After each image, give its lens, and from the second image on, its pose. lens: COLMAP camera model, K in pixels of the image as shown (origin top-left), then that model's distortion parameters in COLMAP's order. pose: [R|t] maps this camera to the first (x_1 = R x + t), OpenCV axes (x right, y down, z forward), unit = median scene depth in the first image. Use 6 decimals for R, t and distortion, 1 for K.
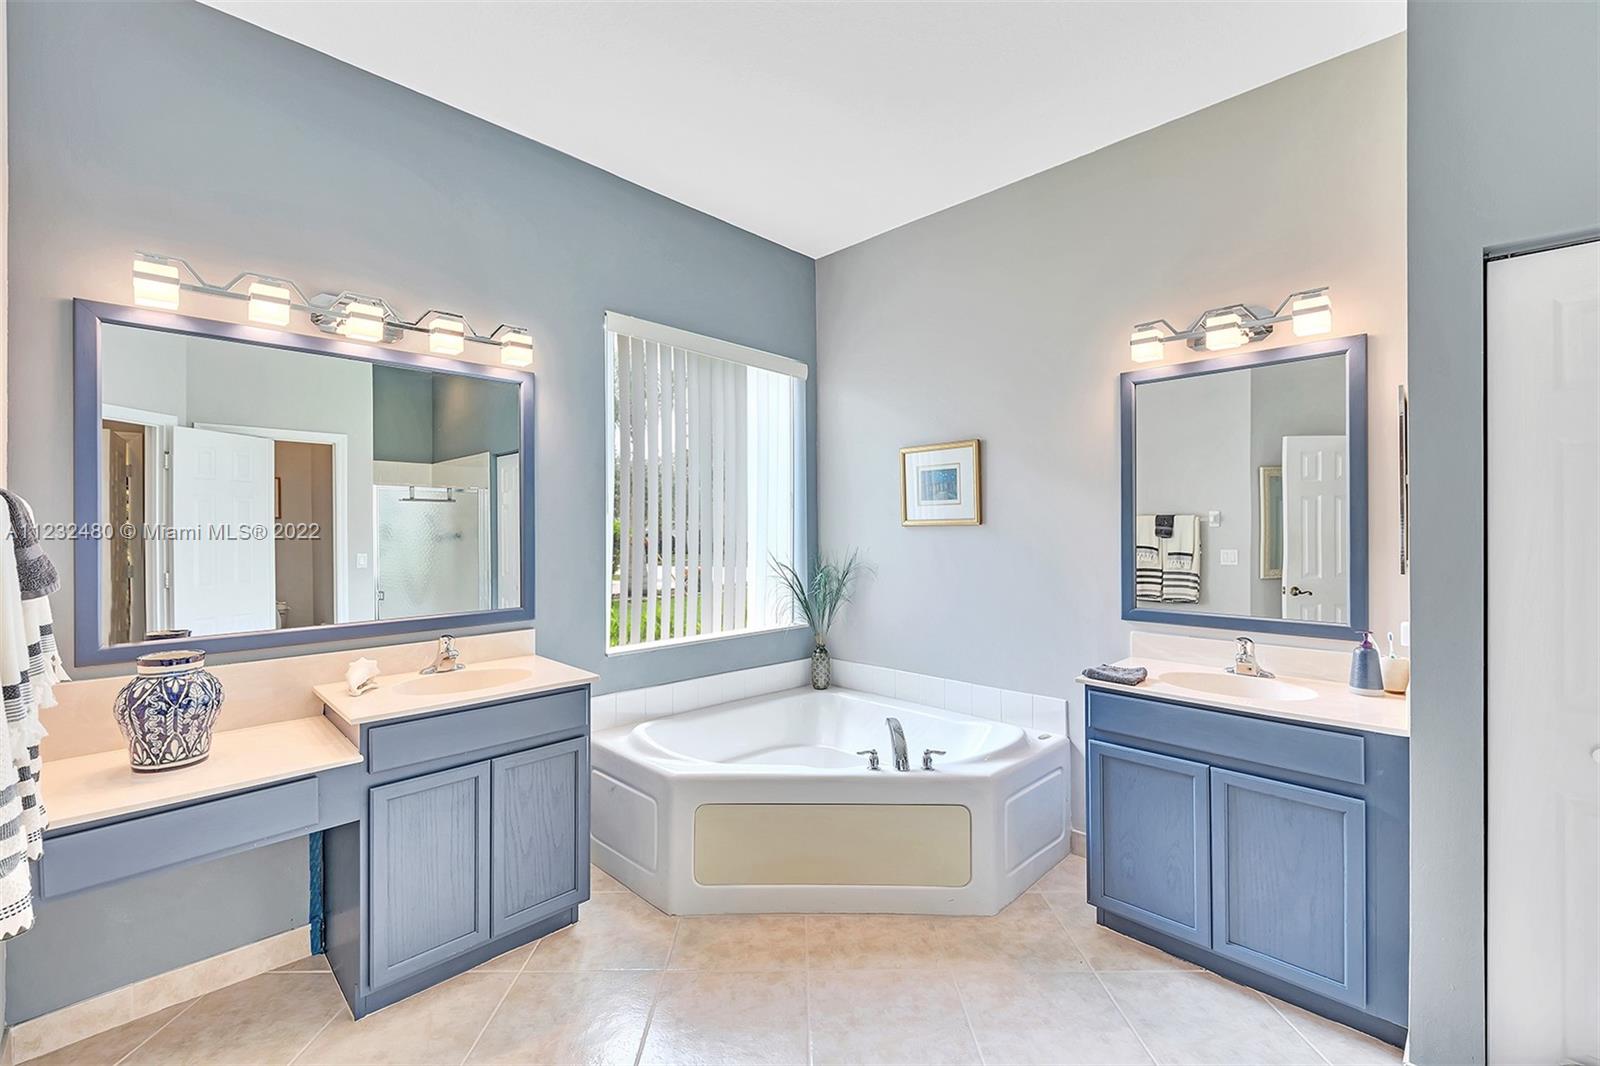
lens RADIAL K [[660.4, 0, 800.8], [0, 660.4, 526.6], [0, 0, 1]] dist [0.016163, -0.010669]
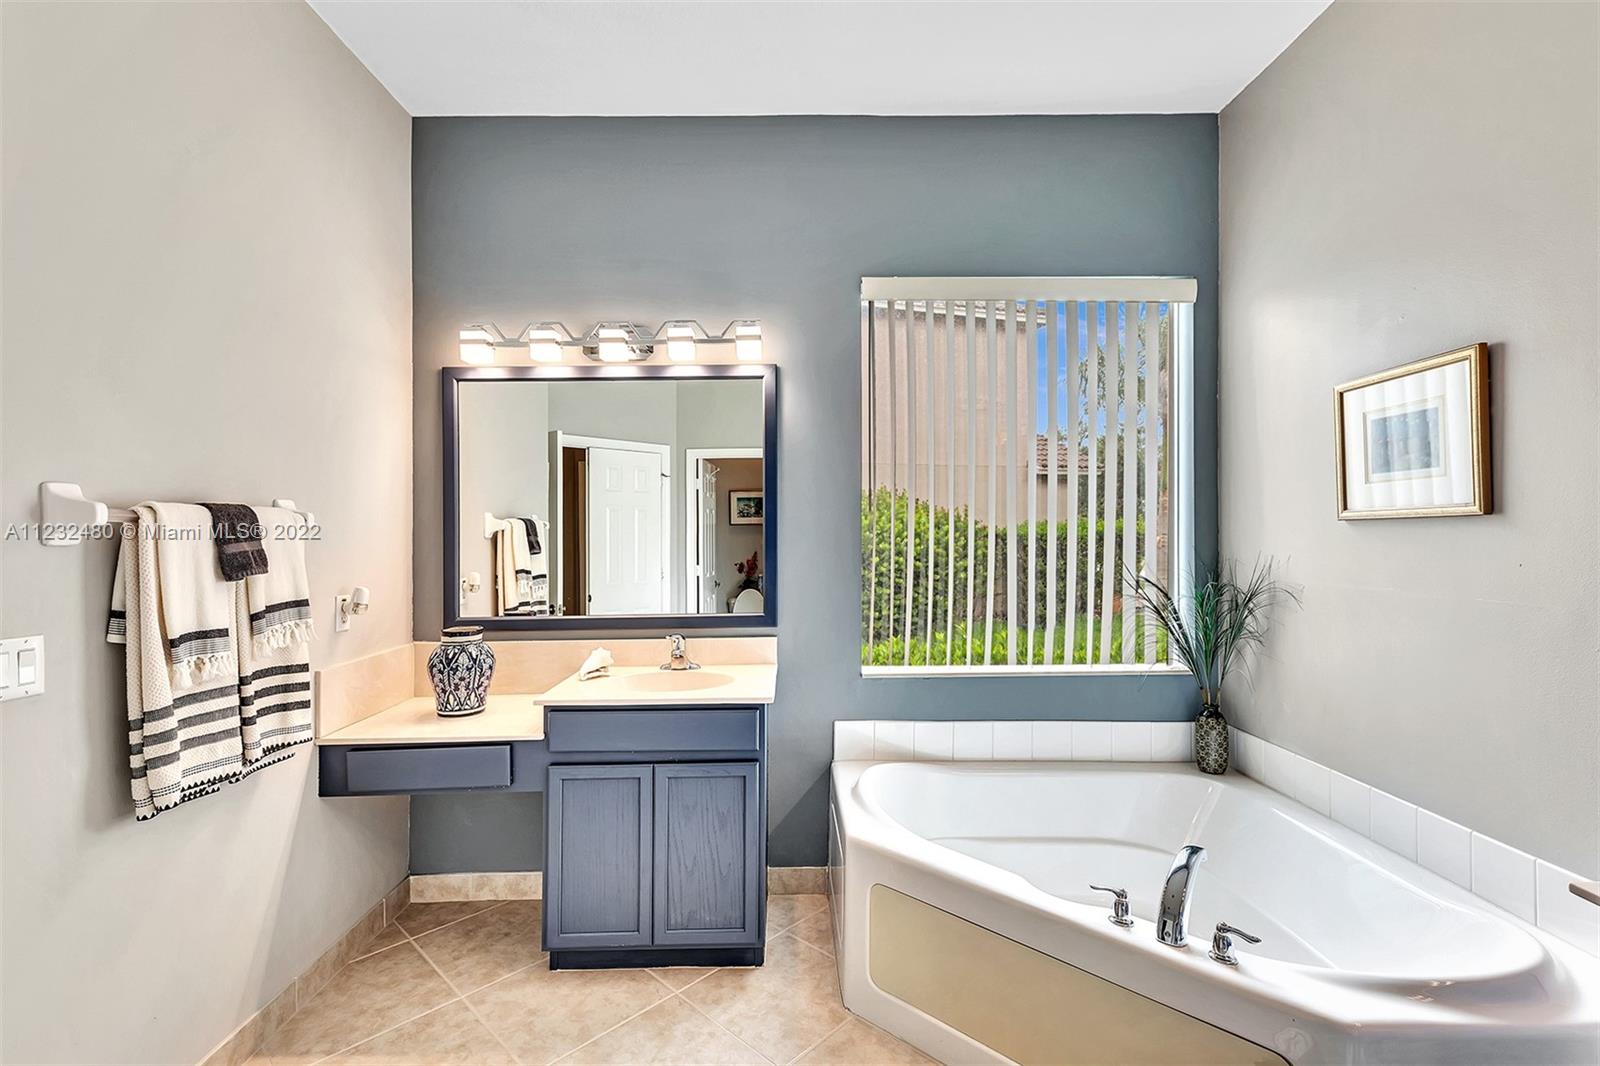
lens RADIAL K [[716.3, 0, 797.9], [0, 716.3, 528.2], [0, 0, 1]] dist [0.001918, 0.000566]
pose [[0.713878, -0.008942, -0.700213, 0.375718], [0.010498, 0.999943, -0.002067, 0.003720], [0.700192, -0.005875, 0.713931, 0.336842]]
